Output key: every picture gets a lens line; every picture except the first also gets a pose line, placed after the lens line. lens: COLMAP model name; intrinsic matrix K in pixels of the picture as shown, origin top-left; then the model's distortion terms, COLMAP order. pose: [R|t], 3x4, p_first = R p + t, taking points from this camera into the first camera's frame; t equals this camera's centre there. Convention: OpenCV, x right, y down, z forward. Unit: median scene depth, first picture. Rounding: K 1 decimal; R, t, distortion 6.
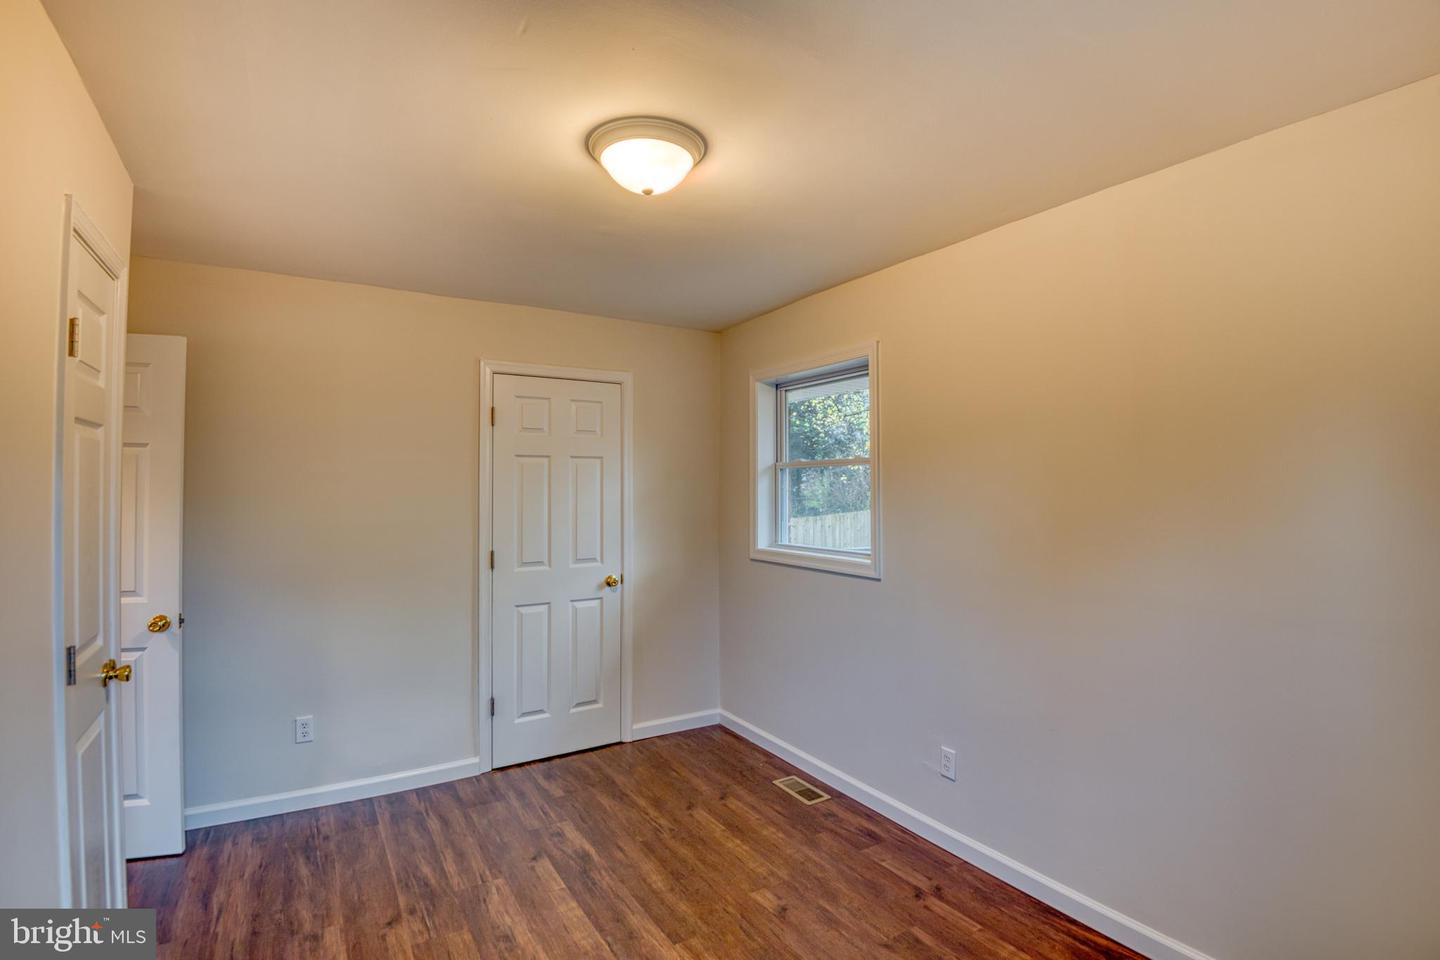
lens RADIAL K [[695.2, 0, 699.2], [0, 695.2, 474.4], [0, 0, 1]] dist [0.001017, -0.033356]
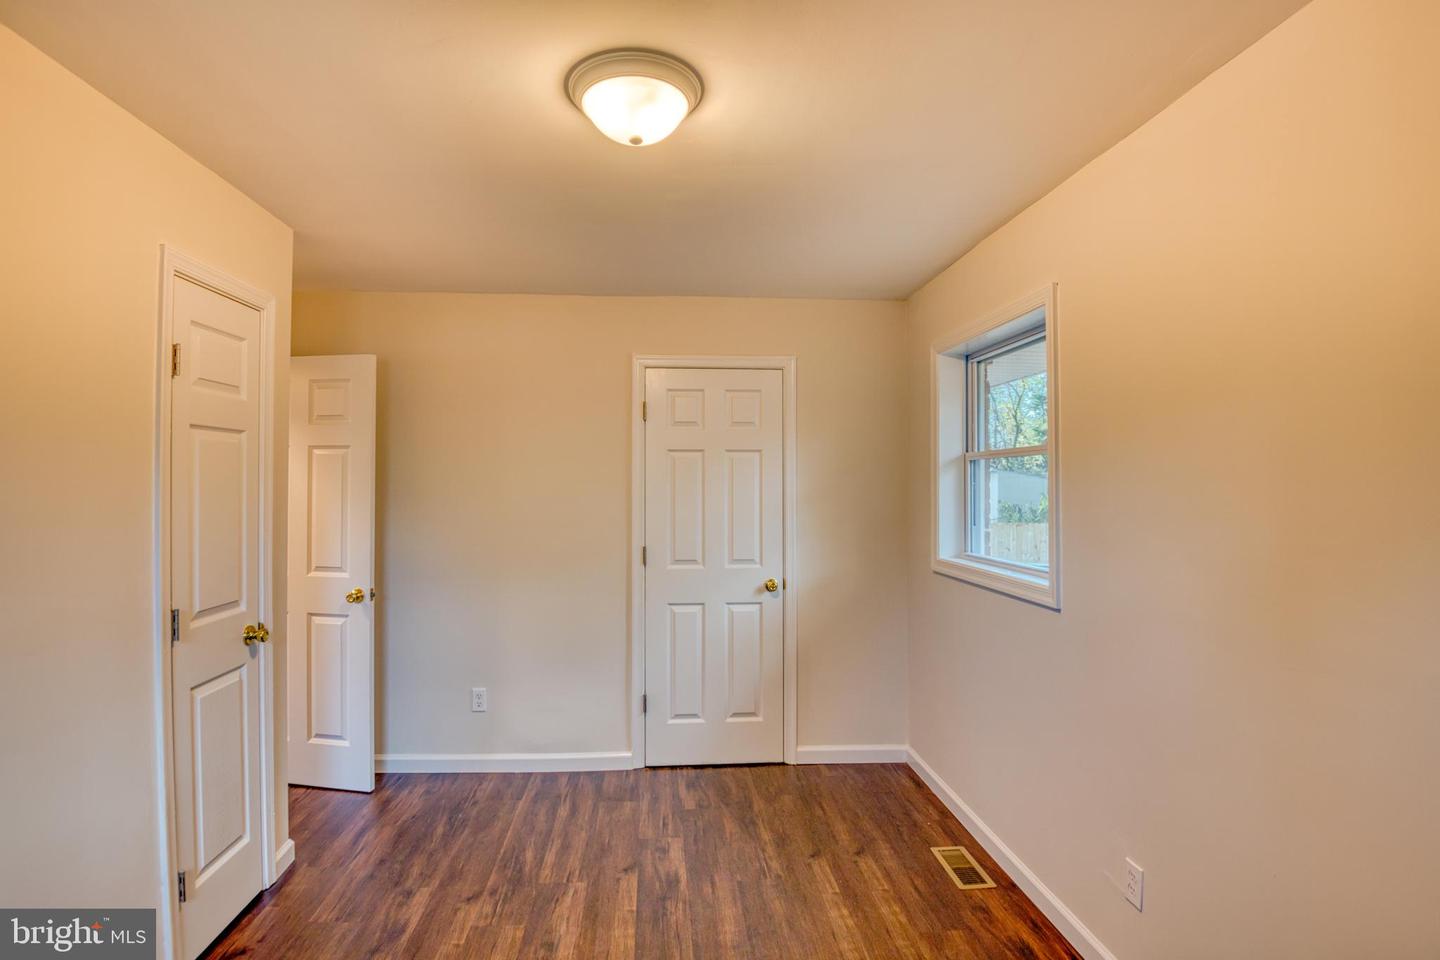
lens RADIAL K [[695.2, 0, 699.2], [0, 695.2, 474.4], [0, 0, 1]] dist [0.001017, -0.033356]
pose [[0.883295, -0.004105, -0.468799, 0.261245], [0.006343, 0.999975, 0.003196, 0.004379], [0.468774, -0.005796, 0.883299, 0.175817]]
